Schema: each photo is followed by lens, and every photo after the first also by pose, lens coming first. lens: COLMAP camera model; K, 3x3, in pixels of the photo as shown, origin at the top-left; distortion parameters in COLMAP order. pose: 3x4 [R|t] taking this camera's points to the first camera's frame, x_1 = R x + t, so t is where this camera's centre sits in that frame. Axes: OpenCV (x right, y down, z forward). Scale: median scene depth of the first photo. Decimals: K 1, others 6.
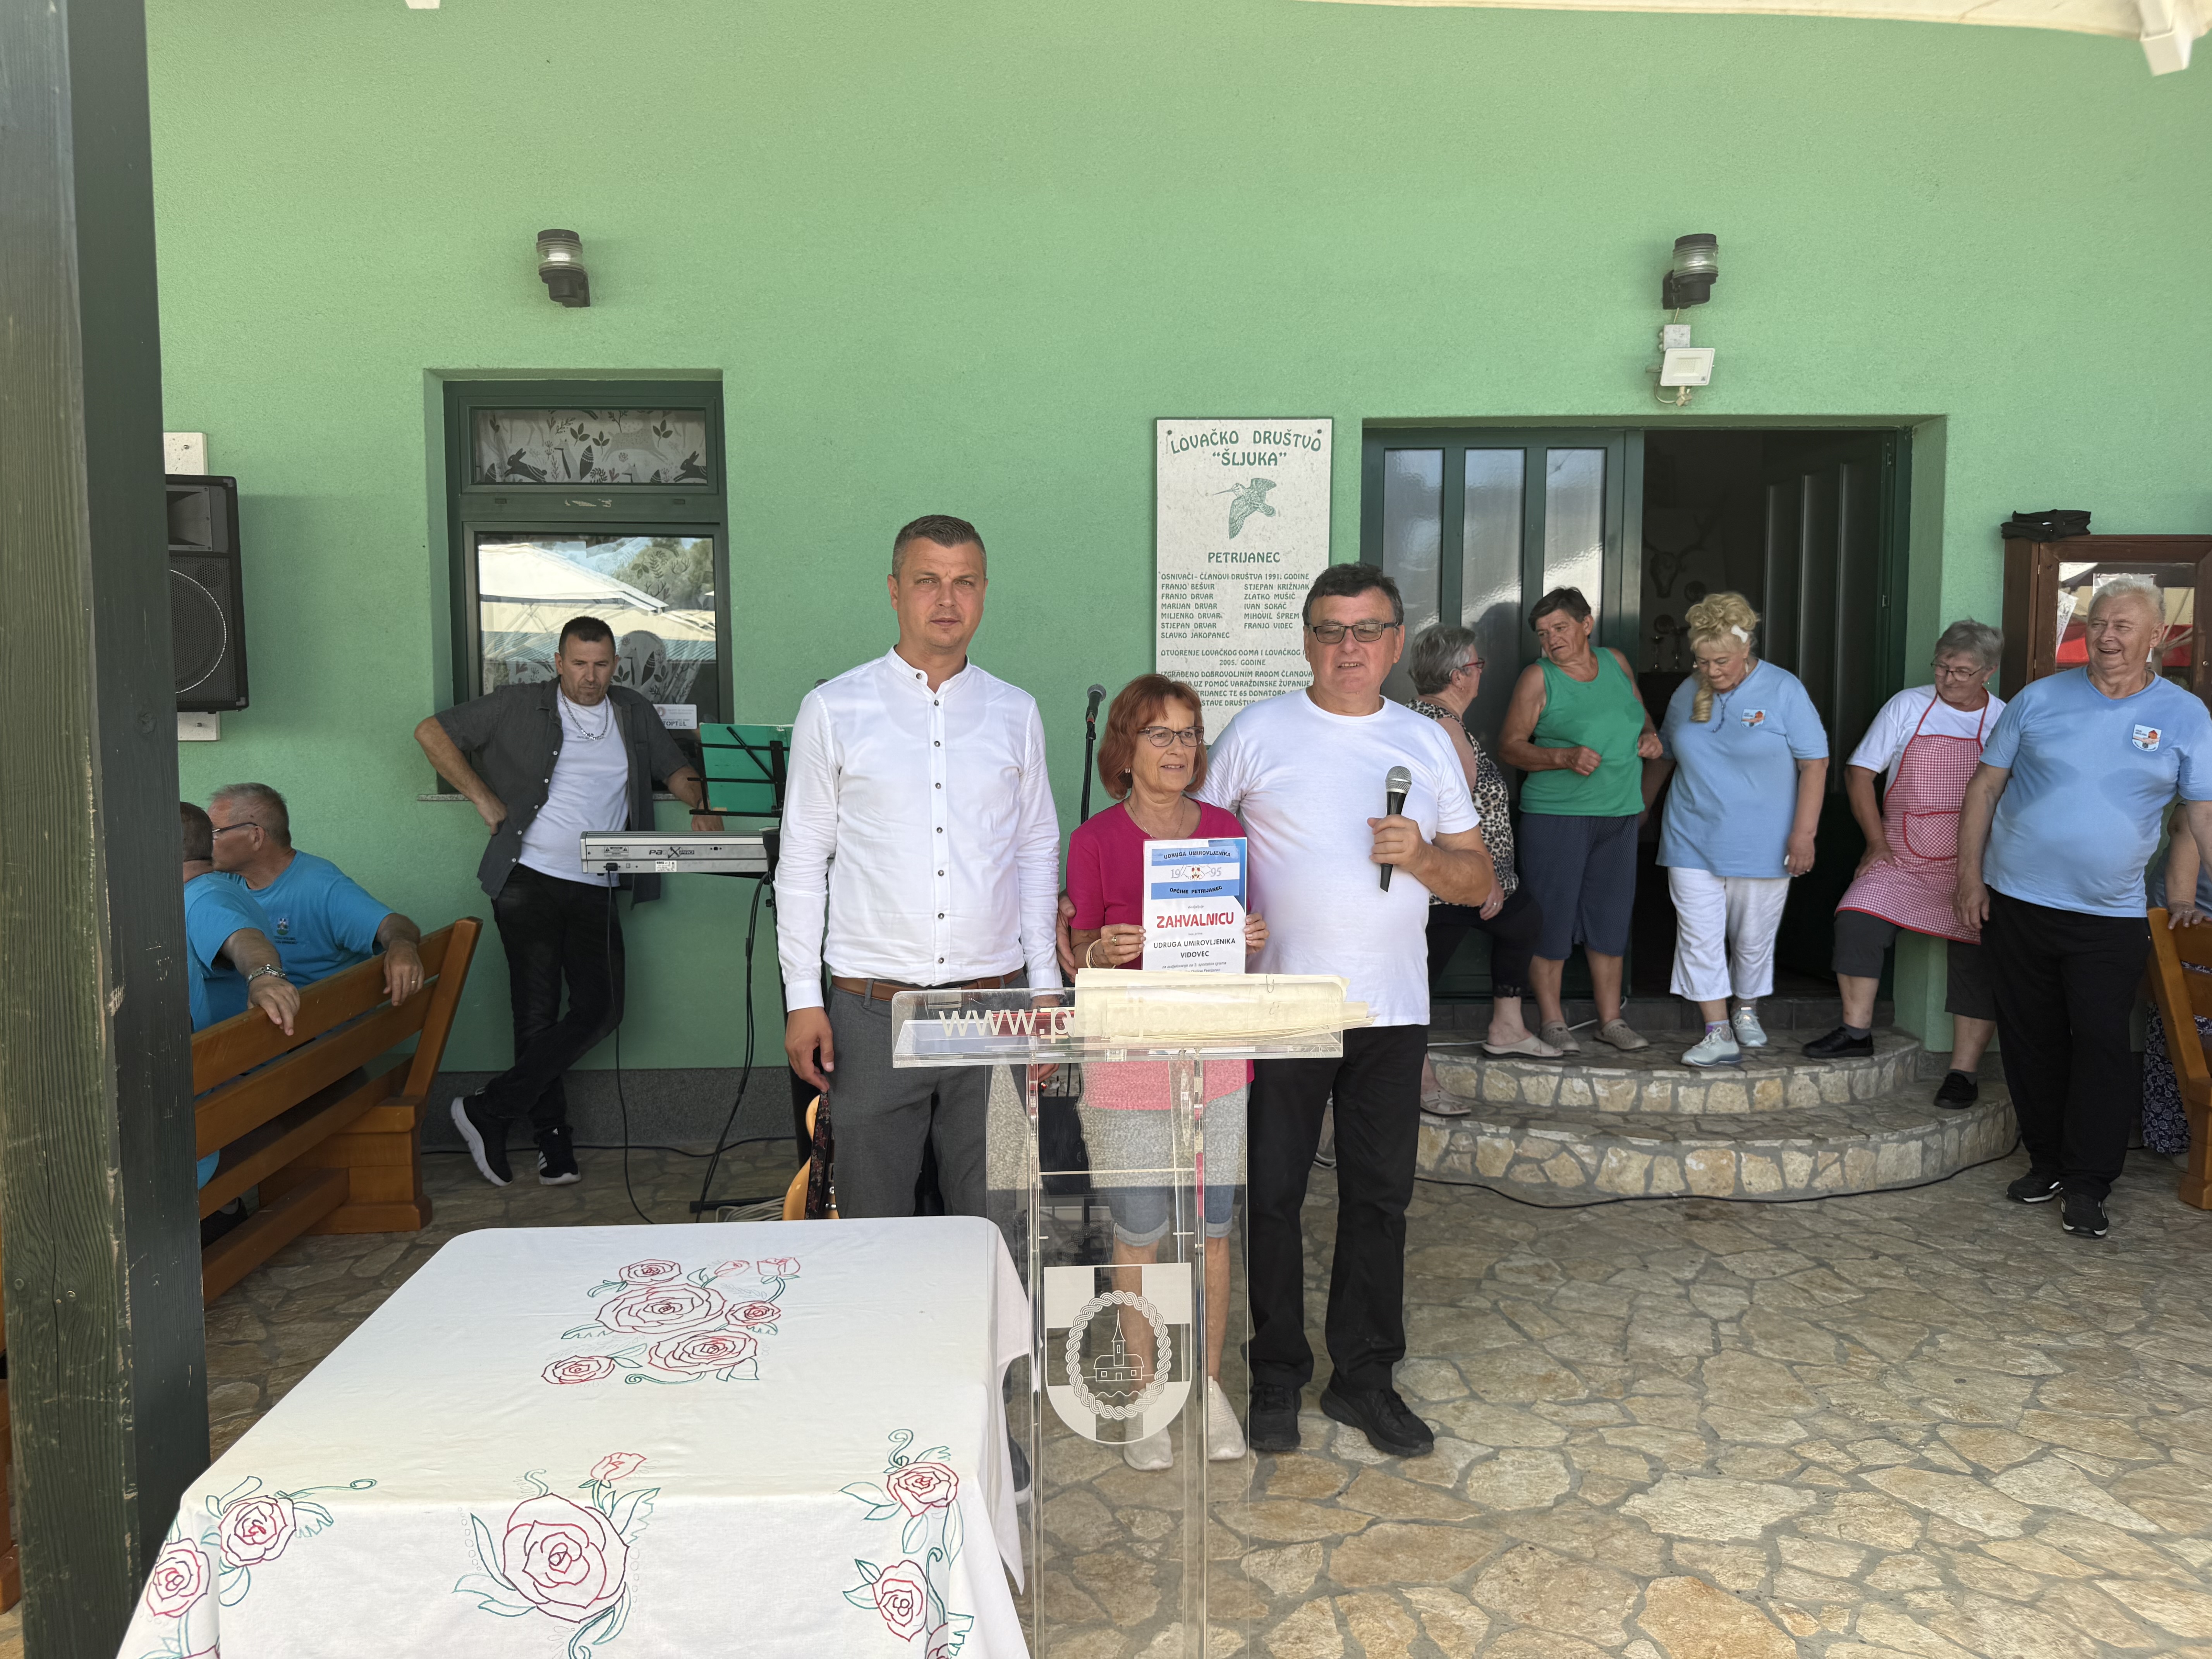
lens RADIAL K [[1585.9, 0, 1108.4], [0, 1585.9, 836.2], [0, 0, 1]] dist [-0.013510, 0.000729]
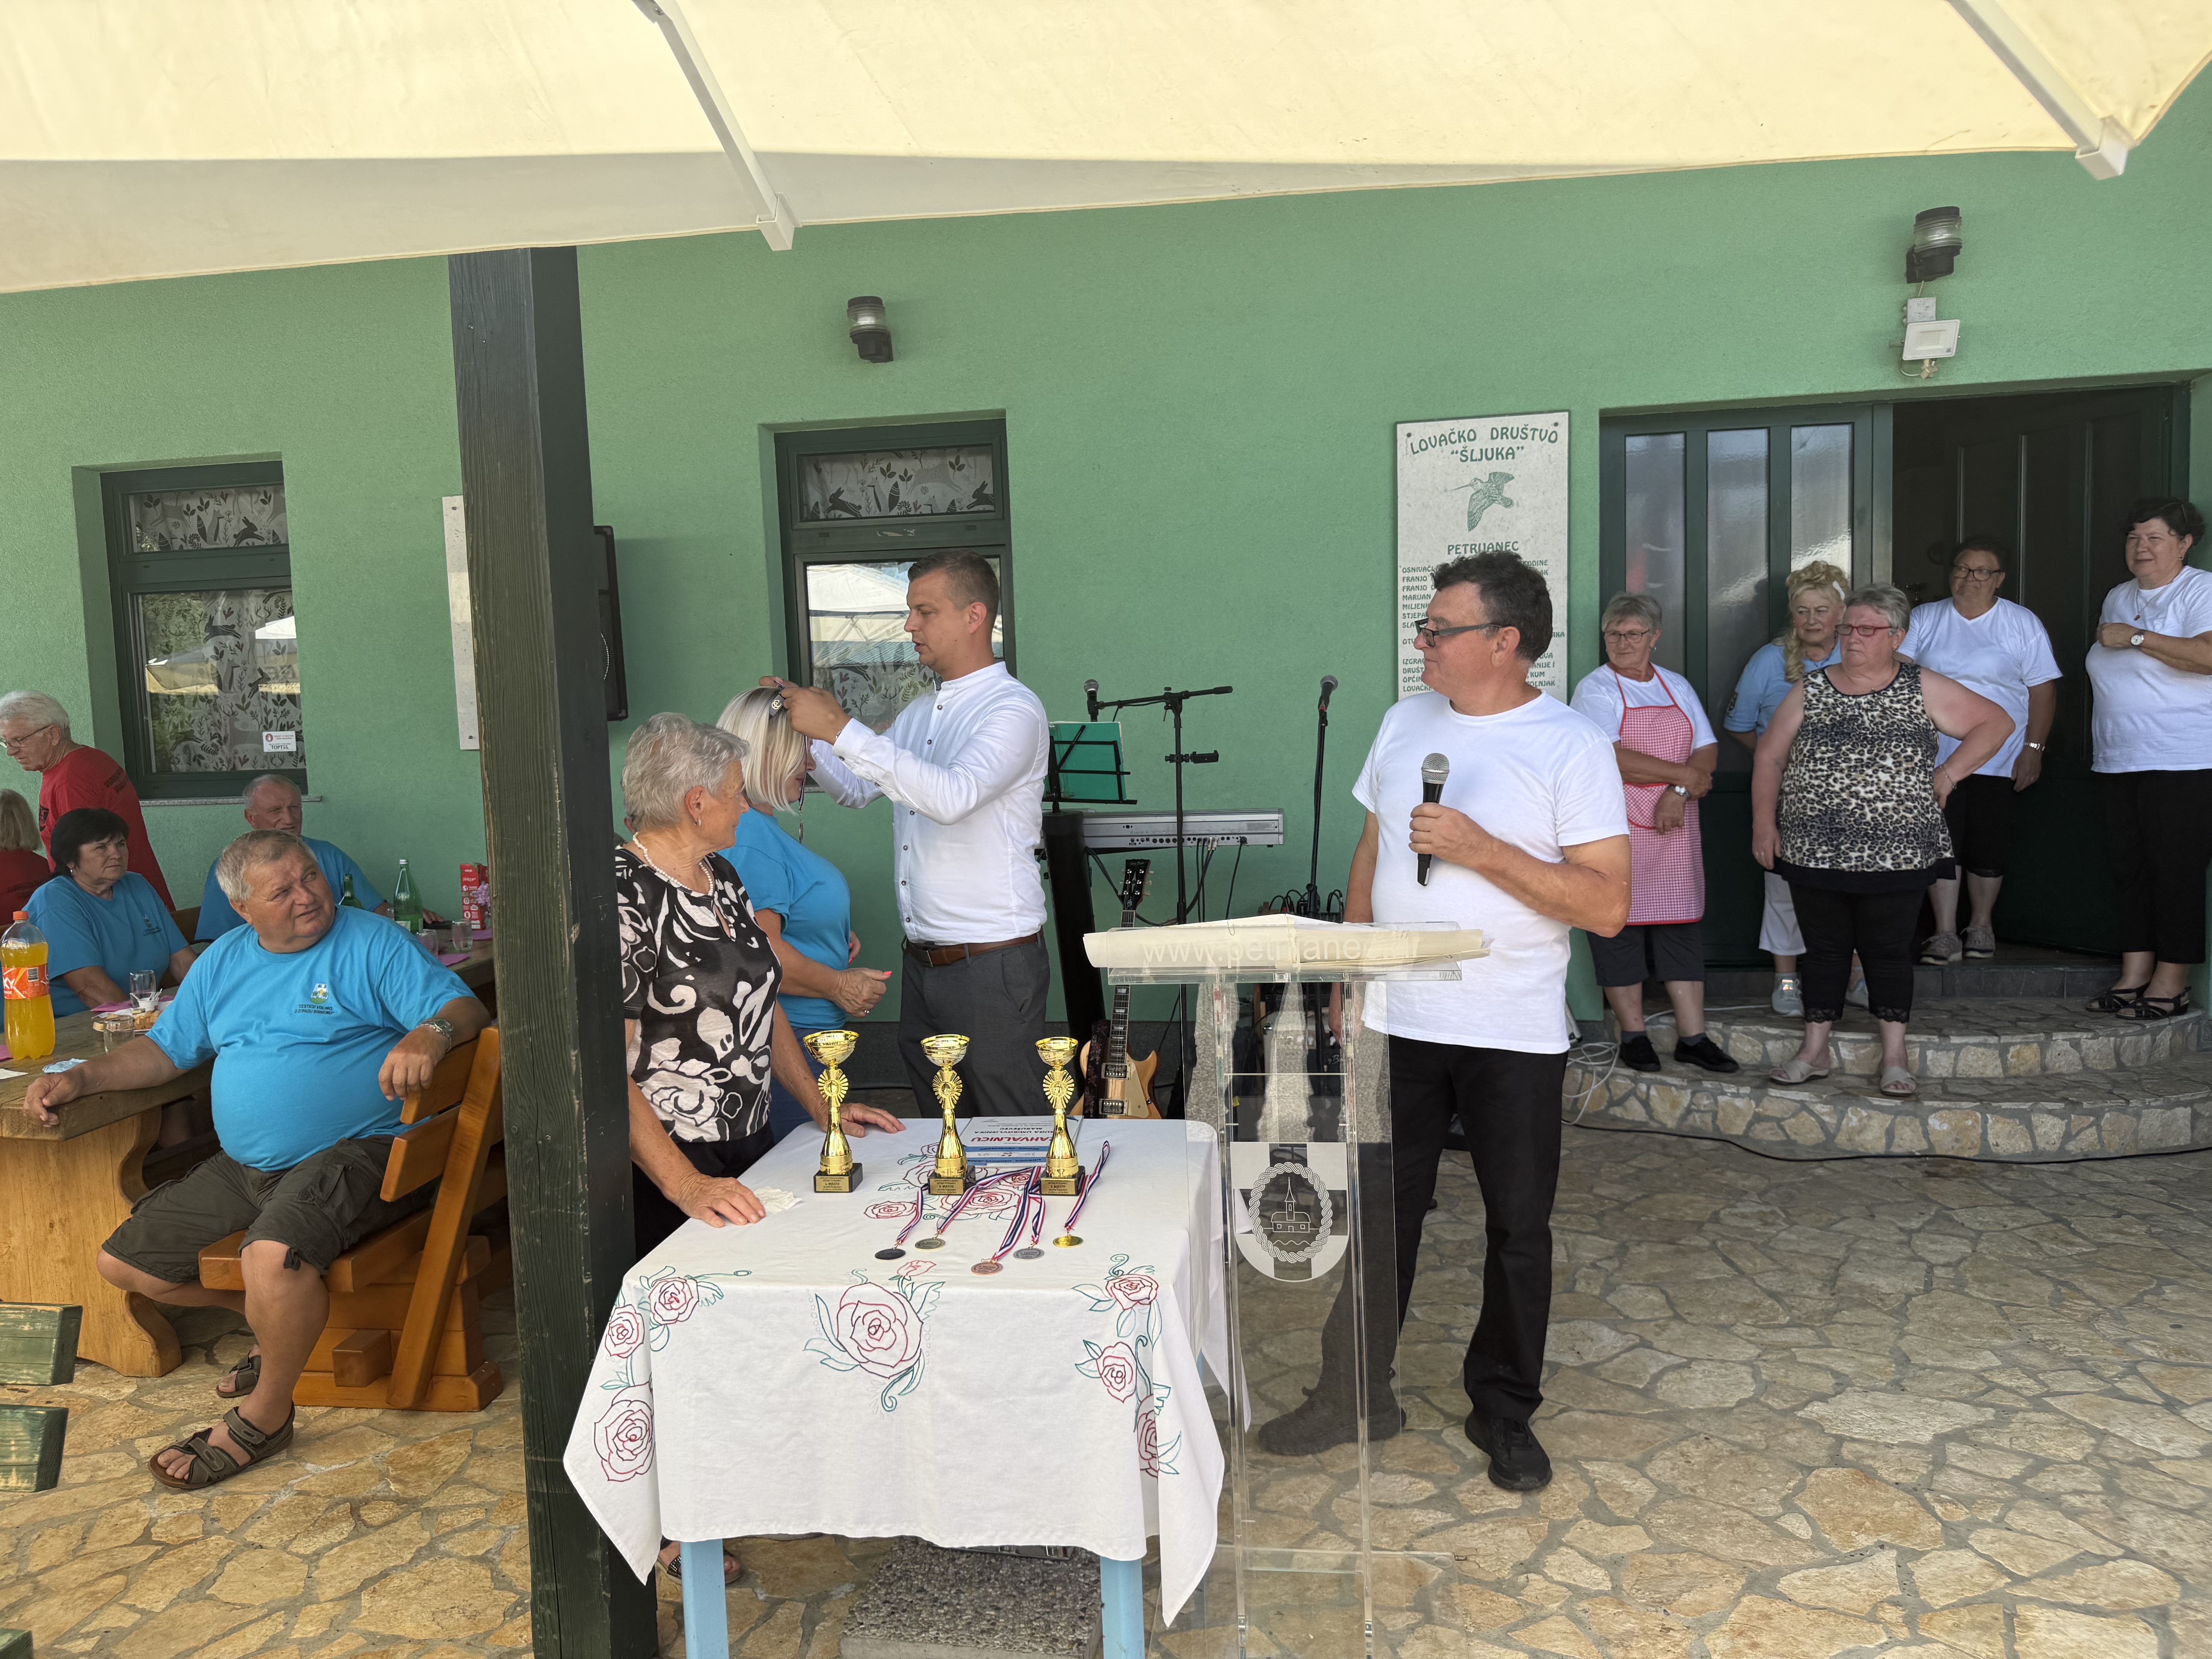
lens RADIAL K [[1585.9, 0, 1087.4], [0, 1585.9, 841.1], [0, 0, 1]] dist [-0.013510, 0.000729]
pose [[0.979051, -0.013566, -0.203165, 0.048009], [0.016017, 0.999817, 0.010421, 0.005227], [0.202986, -0.013457, 0.979089, -0.124404]]
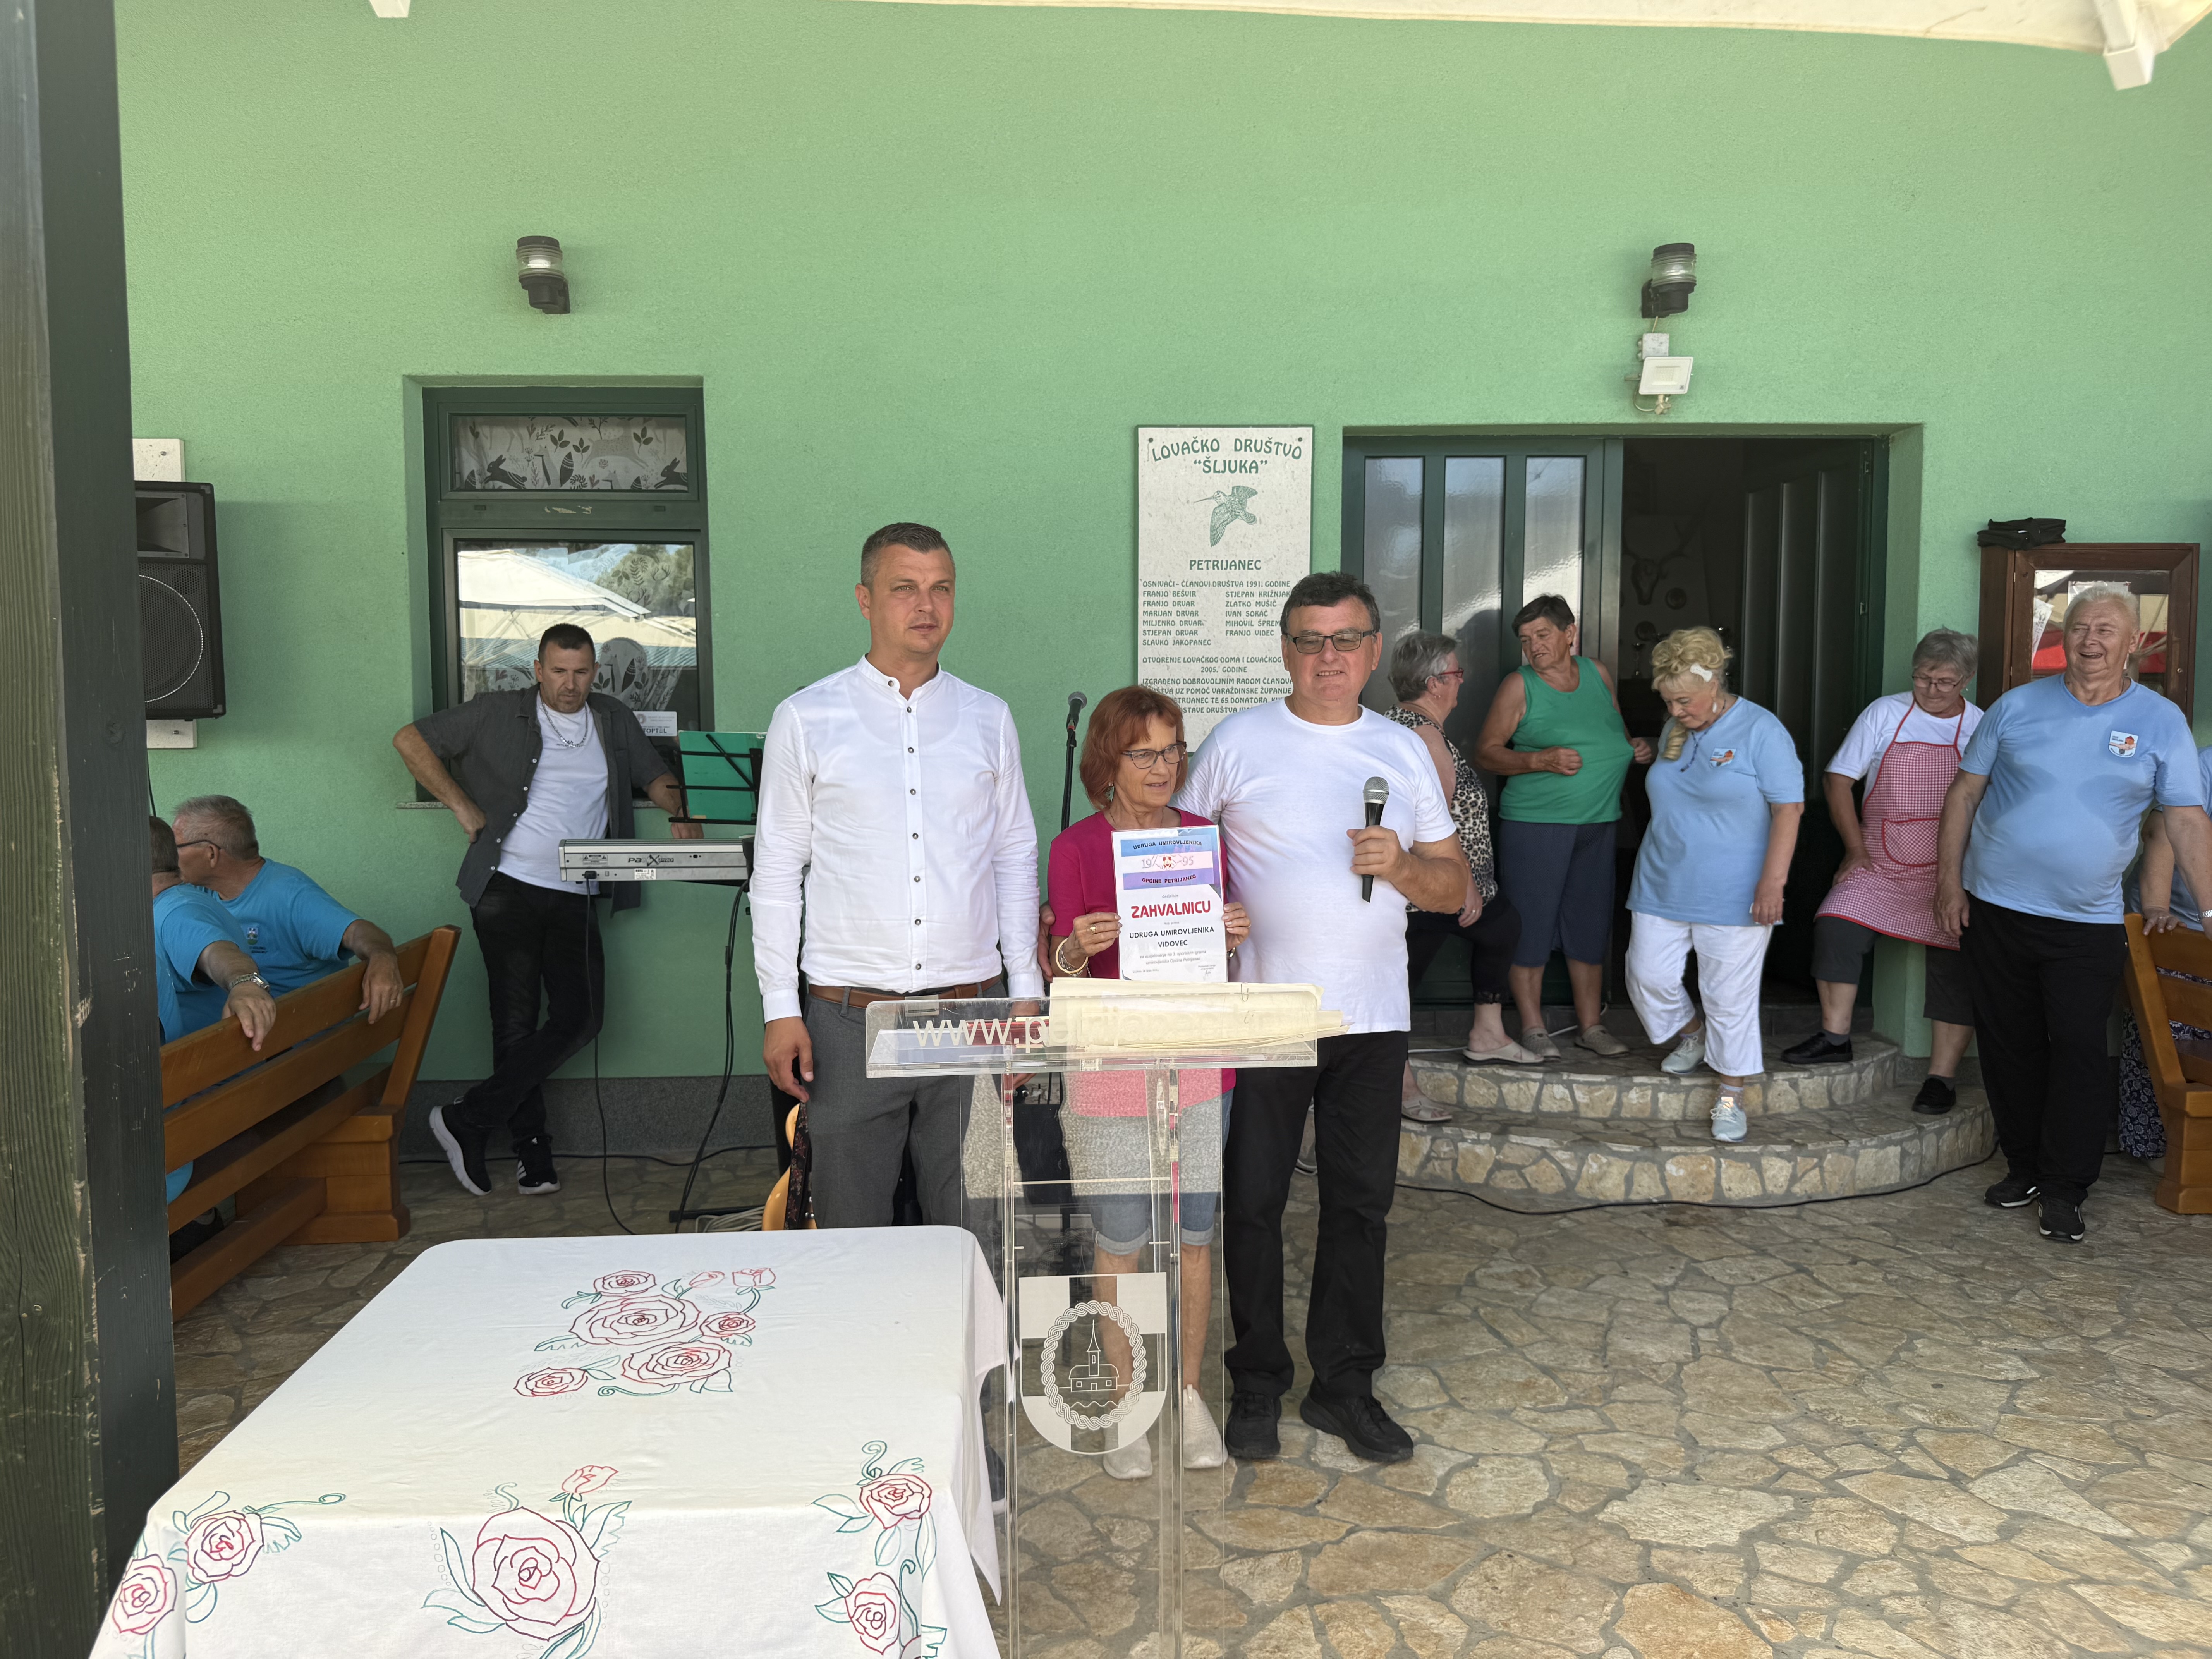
lens RADIAL K [[1585.9, 0, 1108.9], [0, 1585.9, 836.0], [0, 0, 1]] dist [-0.013510, 0.000729]
pose [[0.999953, -0.000857, 0.009629, 0.002984], [0.000894, 0.999992, -0.003868, -0.000953], [-0.009626, 0.003877, 0.999946, 0.000060]]
